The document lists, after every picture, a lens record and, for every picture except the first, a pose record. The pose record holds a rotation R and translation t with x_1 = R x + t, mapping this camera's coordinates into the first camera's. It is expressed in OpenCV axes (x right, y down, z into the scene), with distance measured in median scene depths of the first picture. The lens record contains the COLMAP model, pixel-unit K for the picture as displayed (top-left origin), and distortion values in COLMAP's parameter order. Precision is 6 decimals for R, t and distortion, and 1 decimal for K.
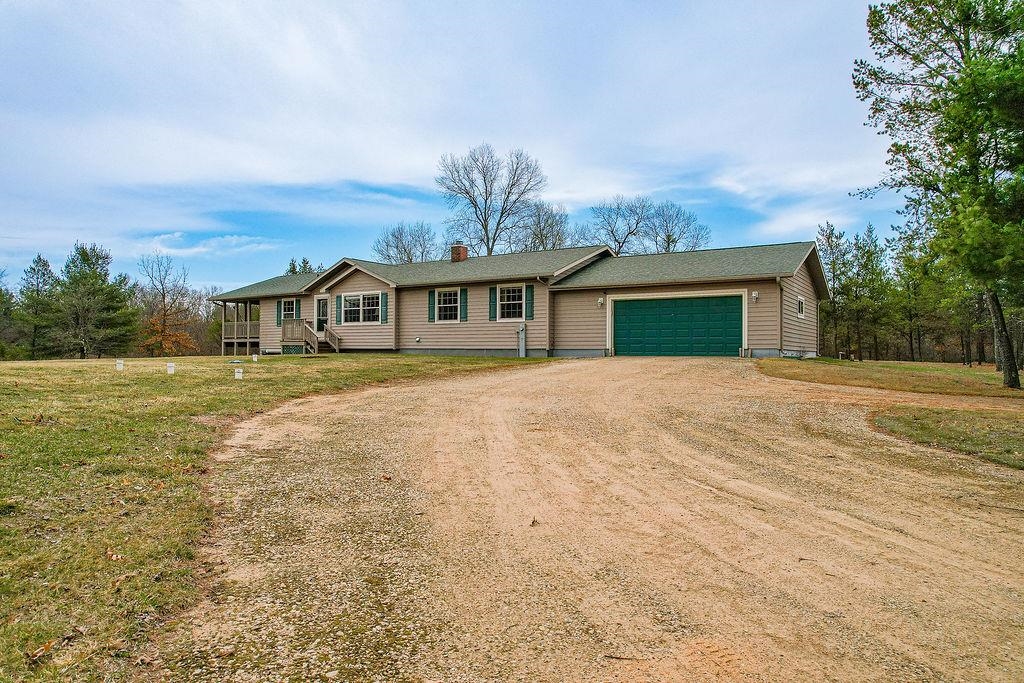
lens RADIAL K [[654.2, 0, 517.5], [0, 654.2, 343.2], [0, 0, 1]] dist [-0.068651, 0.060908]
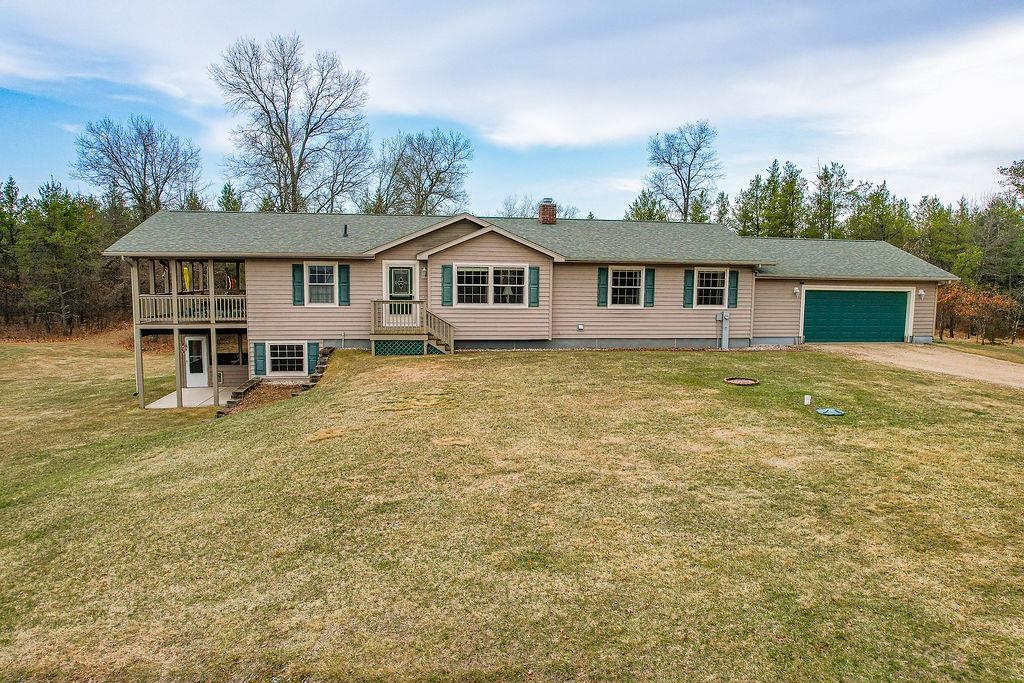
lens RADIAL K [[654.2, 0, 517.5], [0, 654.2, 343.2], [0, 0, 1]] dist [-0.068651, 0.060908]
pose [[0.730051, -0.012971, 0.683269, -0.742566], [0.003694, 0.999880, 0.015035, 0.001049], [-0.683383, -0.008452, 0.730011, 0.453589]]
